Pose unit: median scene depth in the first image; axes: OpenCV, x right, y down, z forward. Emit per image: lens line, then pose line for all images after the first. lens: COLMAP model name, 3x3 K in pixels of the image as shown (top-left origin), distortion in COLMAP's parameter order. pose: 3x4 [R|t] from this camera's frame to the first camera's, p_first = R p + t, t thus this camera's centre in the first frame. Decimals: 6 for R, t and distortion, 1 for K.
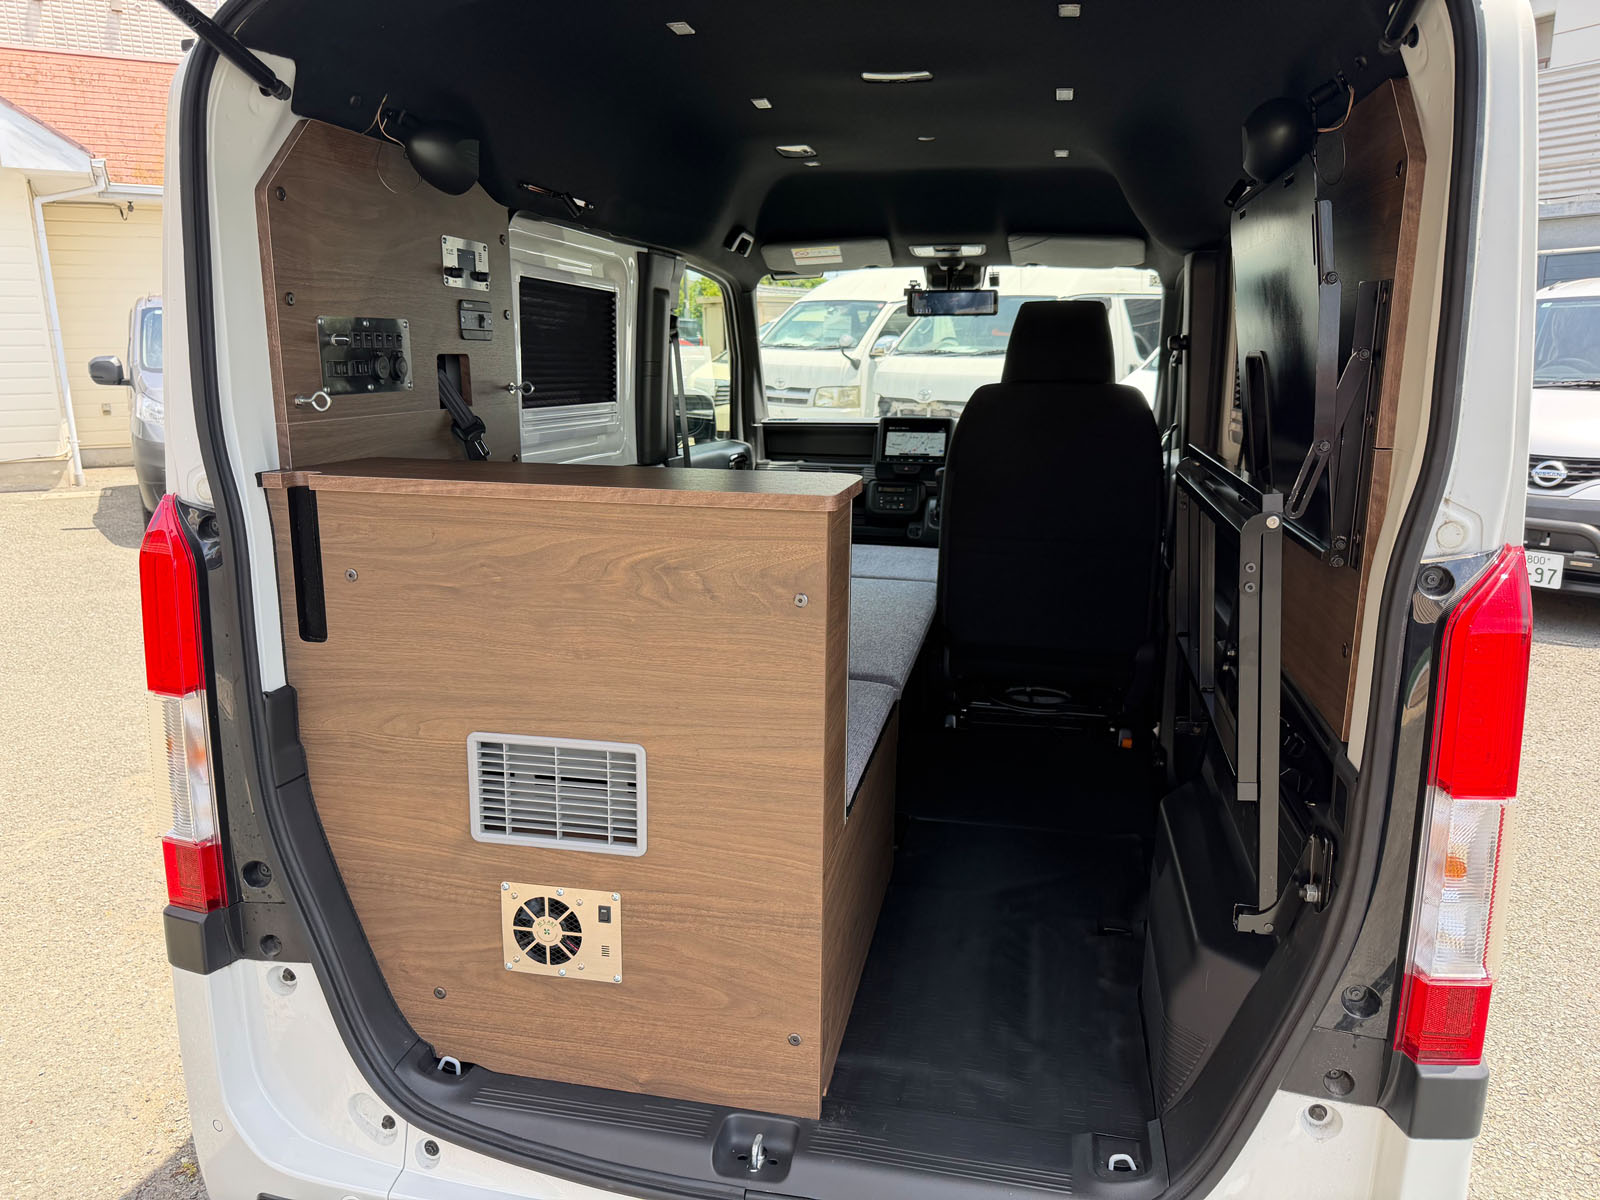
lens RADIAL K [[1143.6, 0, 802.9], [0, 1143.6, 594.0], [0, 0, 1]] dist [0.042925, -0.002362]
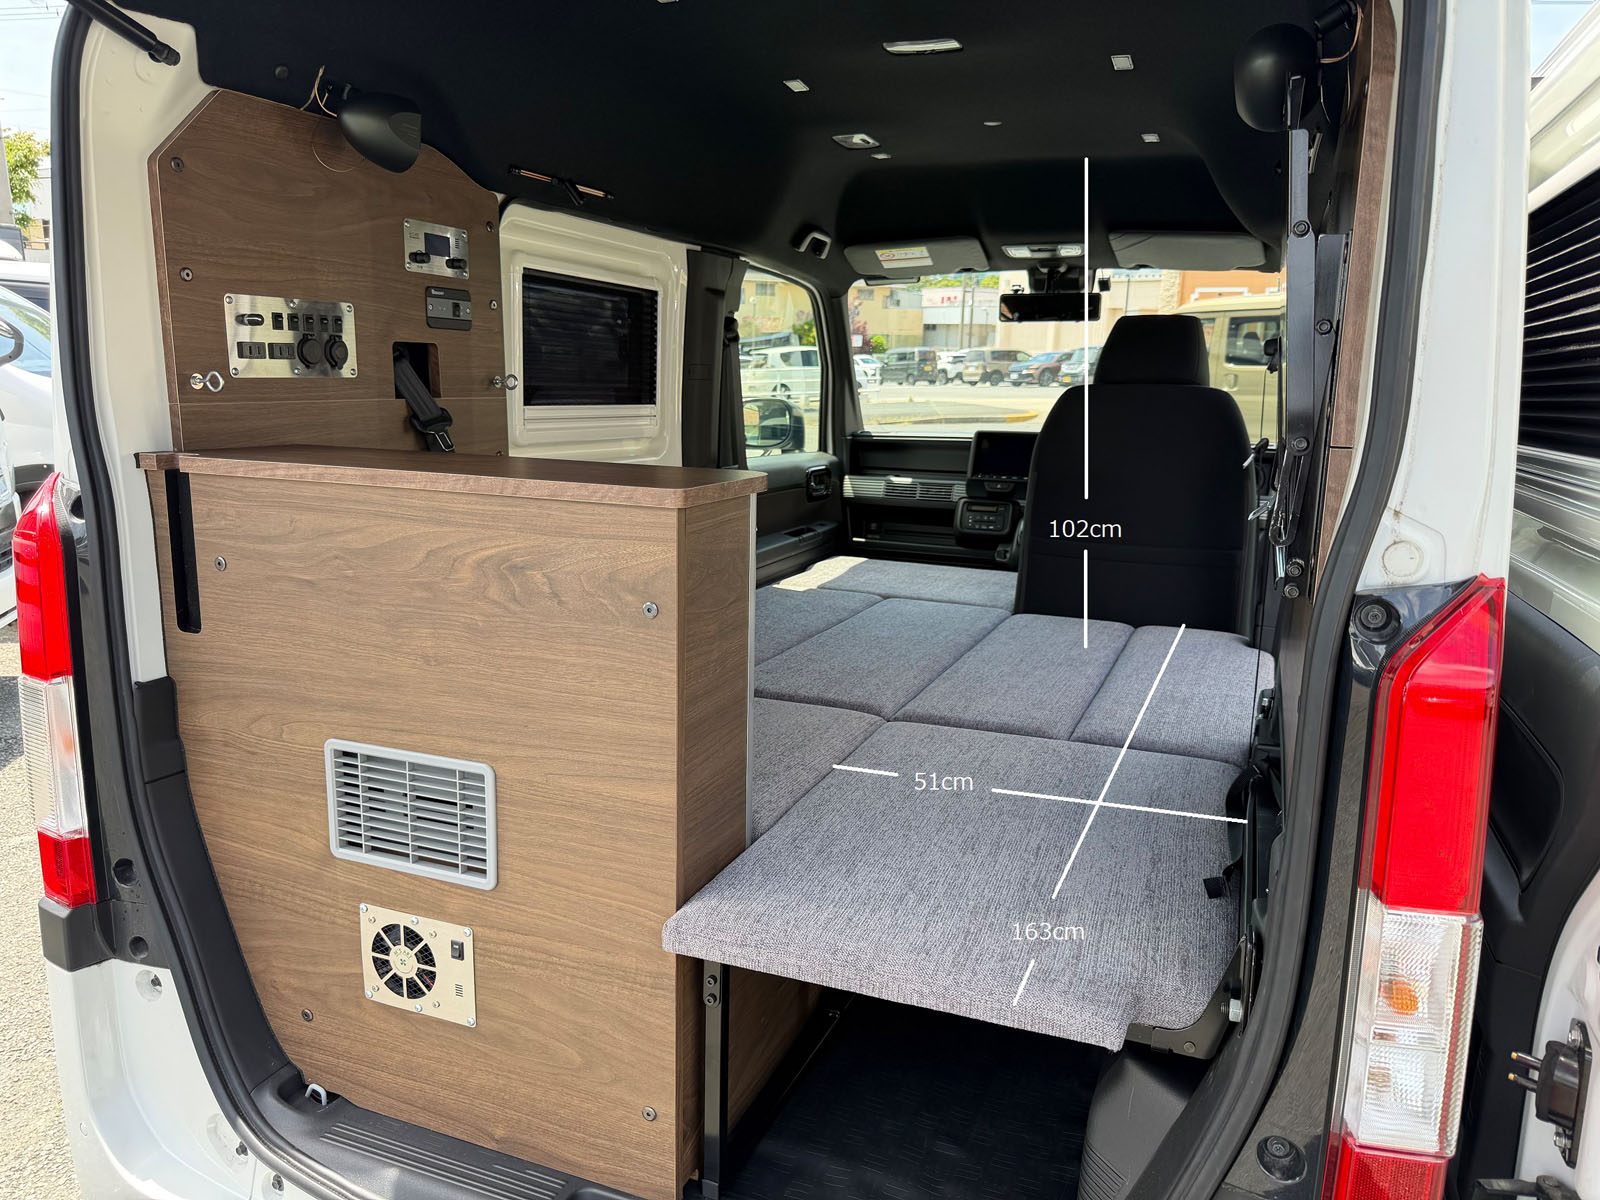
lens RADIAL K [[1140.5, 0, 800.0], [0, 1140.5, 600.0], [0, 0, 1]] dist [0.008802, 0.005277]
pose [[0.984474, 0.043494, -0.170058, 0.230506], [-0.046129, 0.998869, -0.011569, 0.002348], [0.169363, 0.019234, 0.985366, 0.154302]]
